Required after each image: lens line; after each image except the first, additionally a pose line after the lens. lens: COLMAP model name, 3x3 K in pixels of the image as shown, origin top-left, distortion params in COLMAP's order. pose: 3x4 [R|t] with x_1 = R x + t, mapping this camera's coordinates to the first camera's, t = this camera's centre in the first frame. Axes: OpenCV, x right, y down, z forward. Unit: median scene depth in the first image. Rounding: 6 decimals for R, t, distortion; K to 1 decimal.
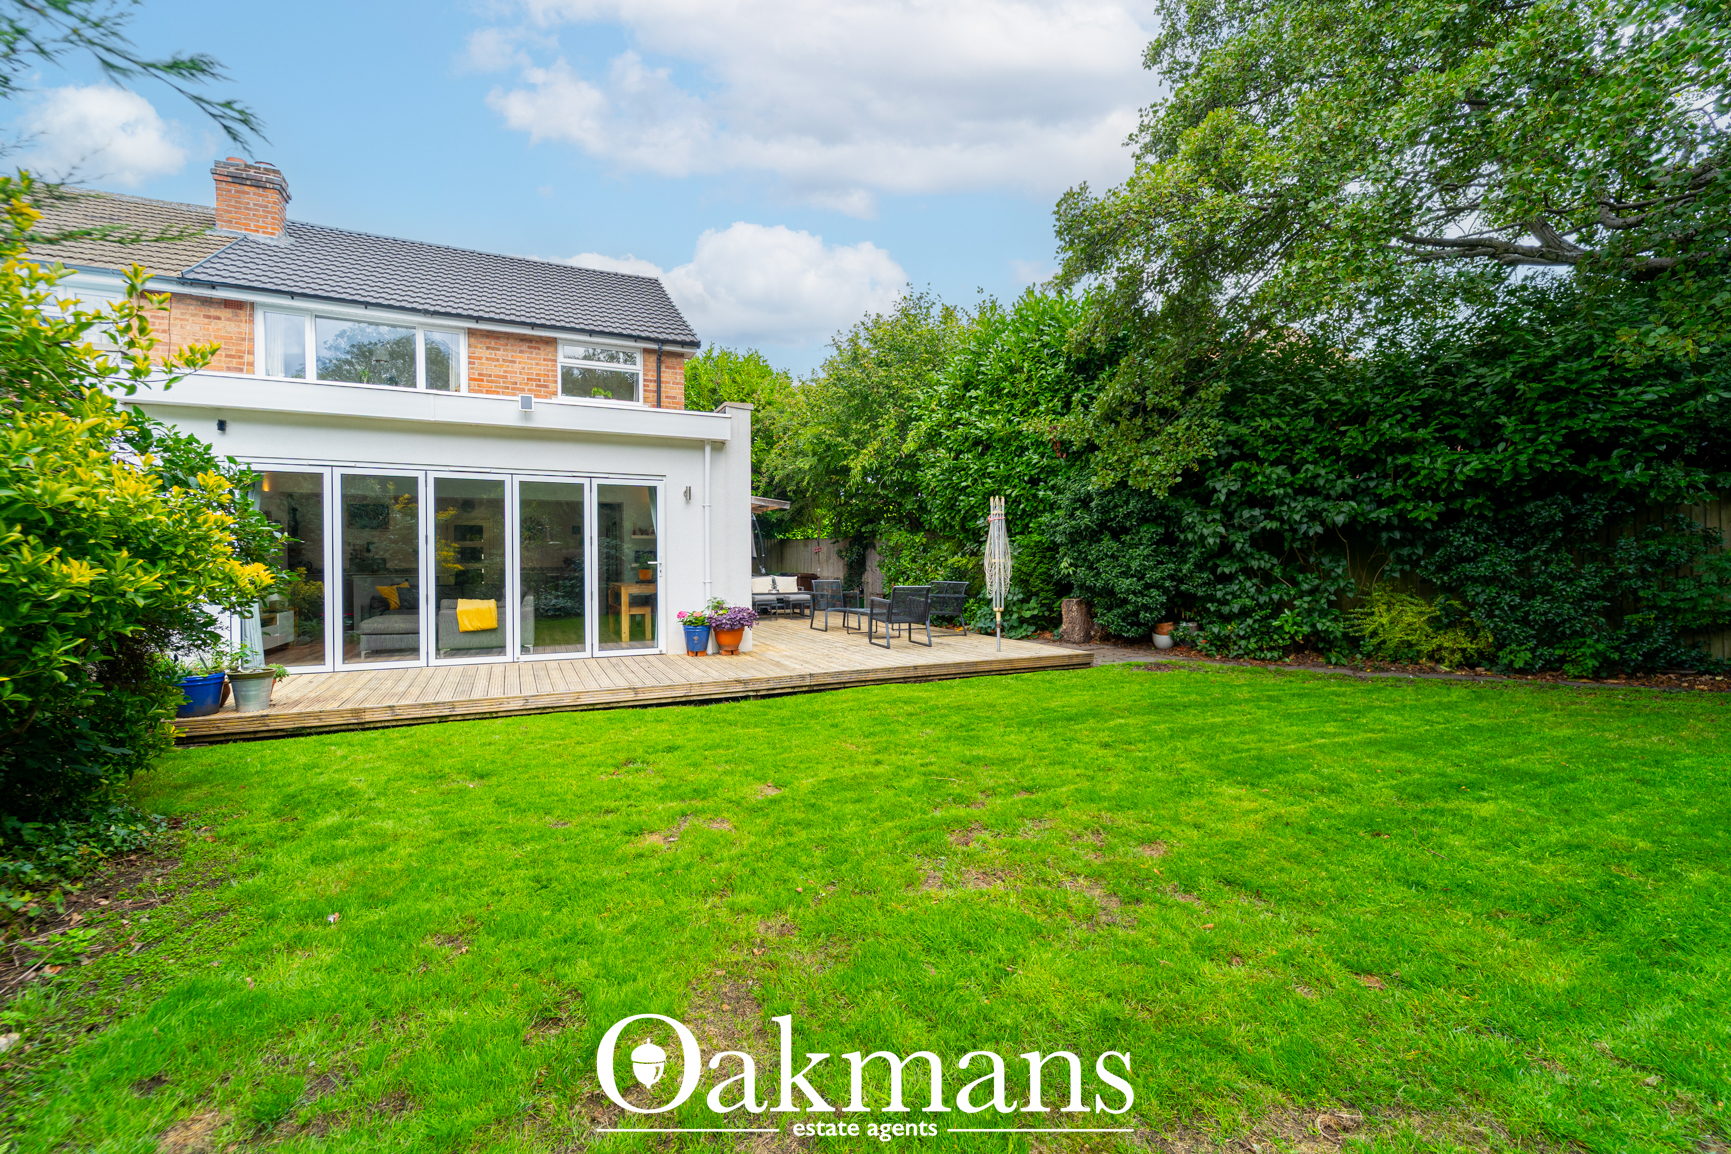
lens RADIAL K [[740.0, 0, 861.2], [0, 740.0, 571.4], [0, 0, 1]] dist [-0.000608, -0.000449]
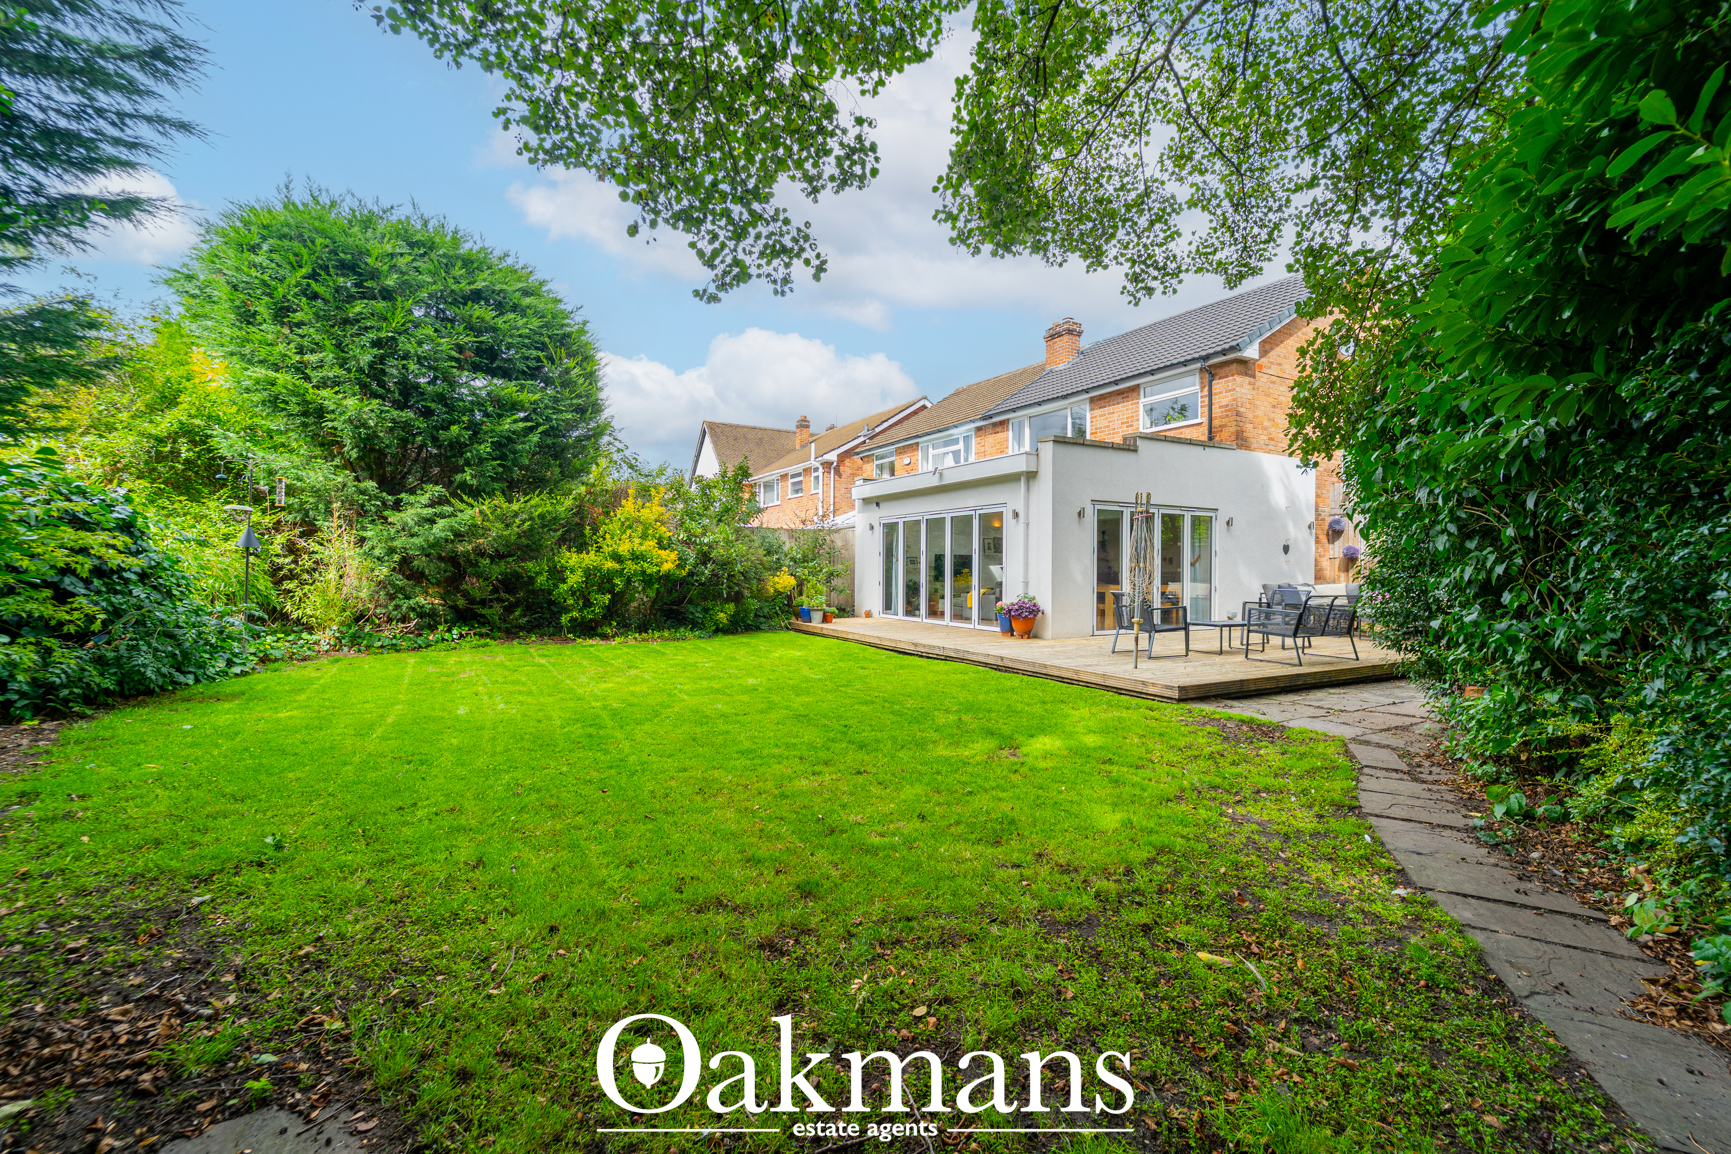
lens RADIAL K [[740.0, 0, 861.2], [0, 740.0, 571.4], [0, 0, 1]] dist [-0.000608, -0.000449]
pose [[0.068255, 0.005462, -0.997653, 1.153786], [-0.015177, 0.999875, 0.004436, -0.004442], [0.997552, 0.014839, 0.068330, 0.677037]]
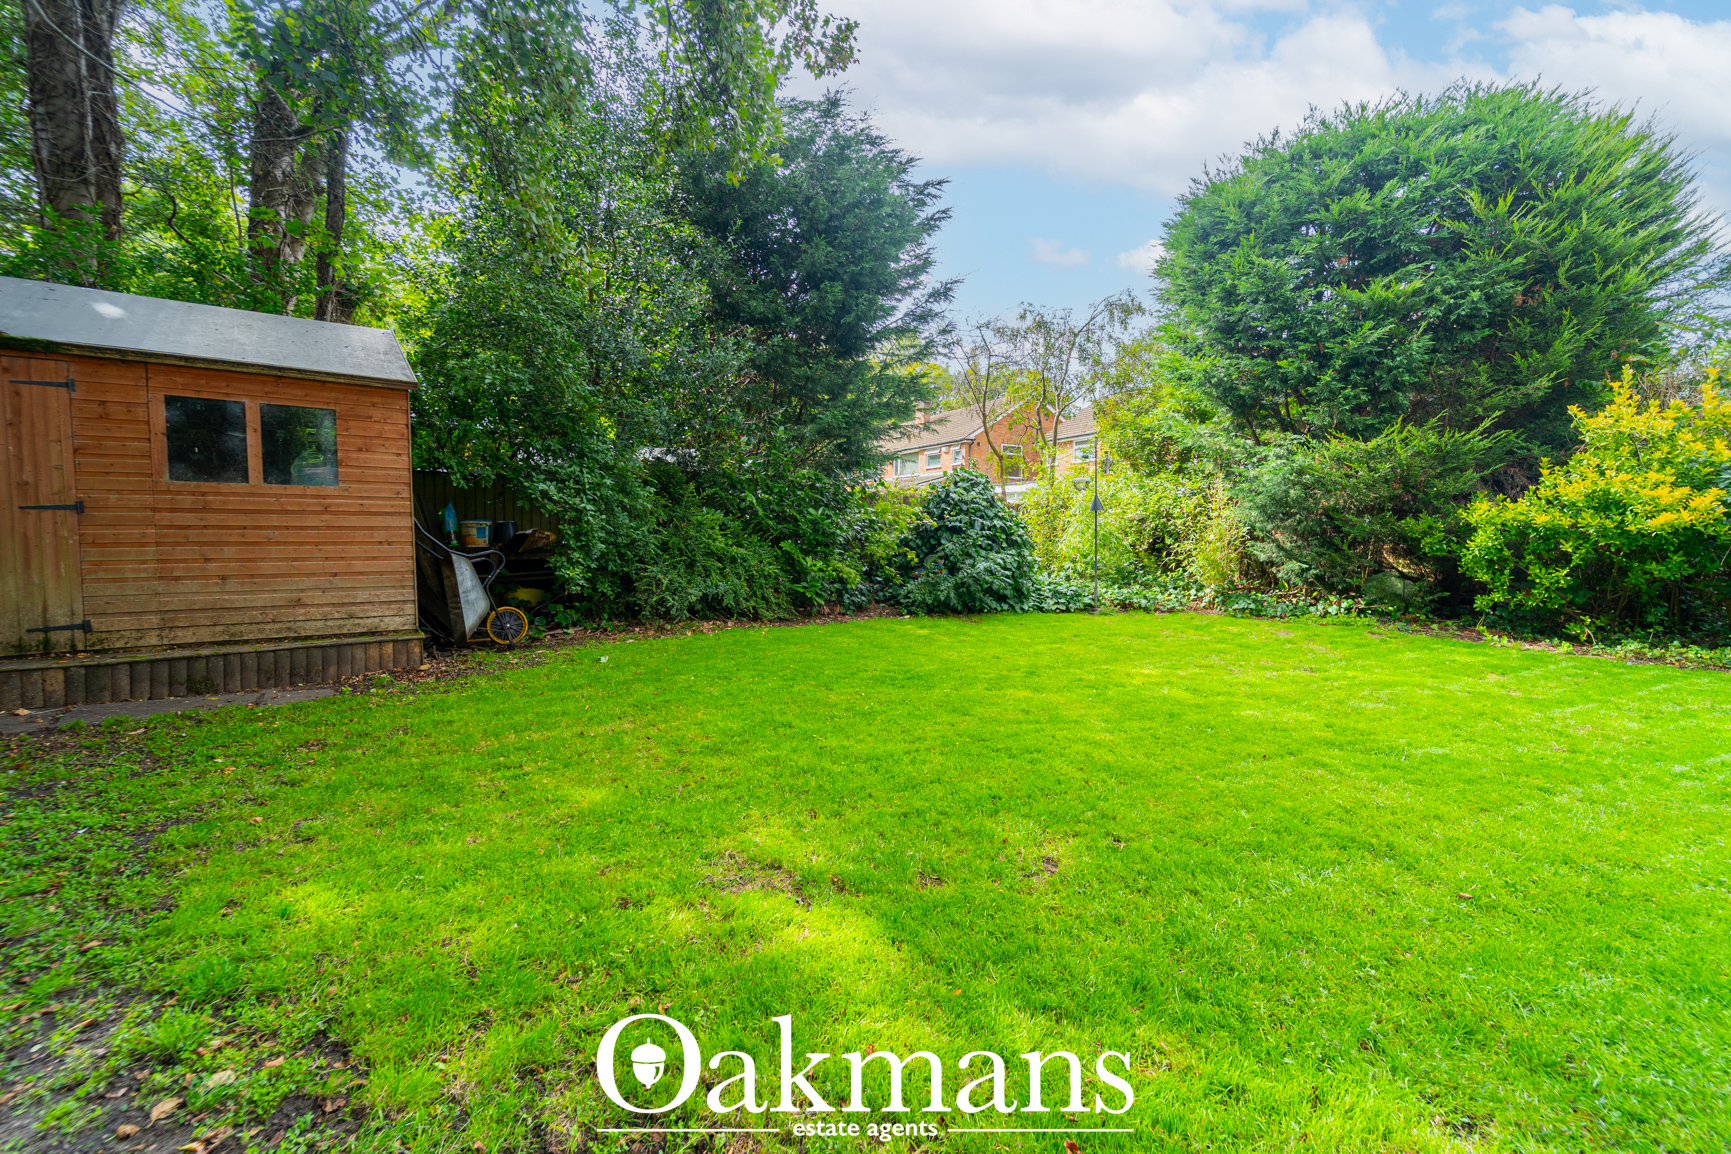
lens RADIAL K [[740.0, 0, 861.2], [0, 740.0, 571.4], [0, 0, 1]] dist [-0.000608, -0.000449]
pose [[-0.999982, 0.001804, 0.005671, 0.508214], [0.002128, 0.998332, 0.057689, 0.005951], [-0.005557, 0.057700, -0.998319, 1.128430]]
